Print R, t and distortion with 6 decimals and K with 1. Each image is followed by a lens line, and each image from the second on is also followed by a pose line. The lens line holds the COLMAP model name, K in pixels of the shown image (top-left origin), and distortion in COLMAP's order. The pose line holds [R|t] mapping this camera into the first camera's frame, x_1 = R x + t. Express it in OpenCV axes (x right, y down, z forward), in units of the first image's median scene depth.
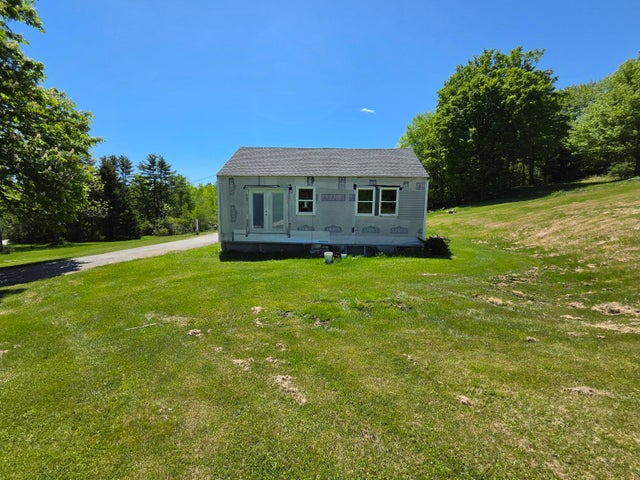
lens RADIAL K [[263.7, 0, 319.4], [0, 263.7, 242.5], [0, 0, 1]] dist [0.000243, 0.000119]
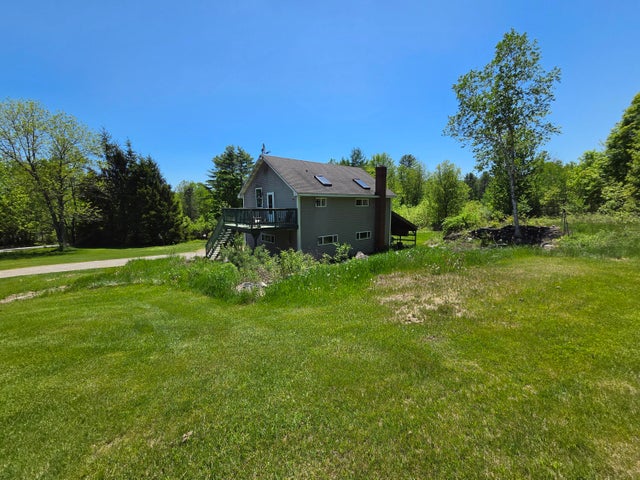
lens RADIAL K [[265.0, 0, 321.9], [0, 265.0, 242.9], [0, 0, 1]] dist [-0.000181, -0.000054]
pose [[0.788766, 0.068416, -0.610875, 0.257369], [-0.056749, 0.997647, 0.038459, -0.074788], [0.612069, 0.004331, 0.790793, 0.558541]]
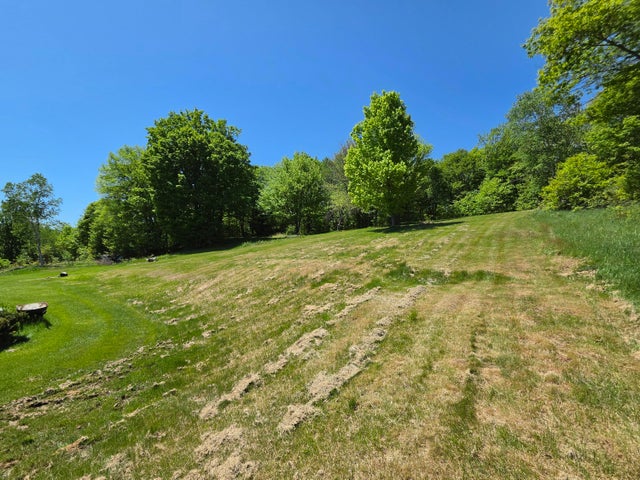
lens RADIAL K [[265.0, 0, 321.9], [0, 265.0, 242.9], [0, 0, 1]] dist [-0.000181, -0.000054]
pose [[0.603762, 0.054840, 0.795276, 0.145185], [0.084816, 0.987549, -0.132490, -0.011046], [-0.792640, 0.147445, 0.591593, 0.053814]]
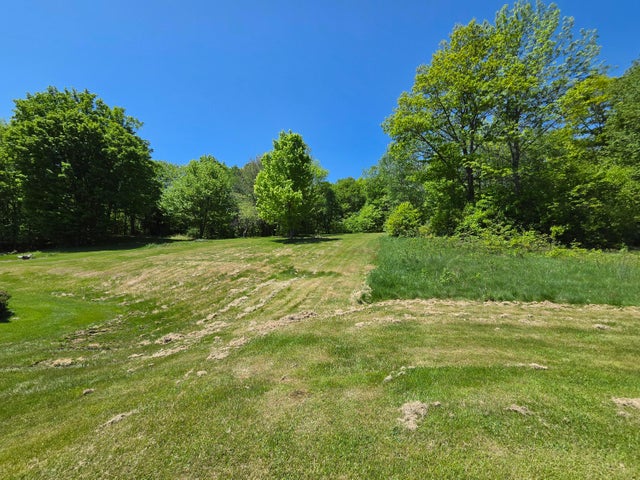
lens RADIAL K [[265.0, 0, 321.9], [0, 265.0, 242.9], [0, 0, 1]] dist [-0.000181, -0.000054]
pose [[0.277581, 0.098651, 0.955624, 0.004153], [0.074783, 0.989477, -0.123868, 0.000398], [-0.957787, 0.105848, 0.267282, -0.017866]]
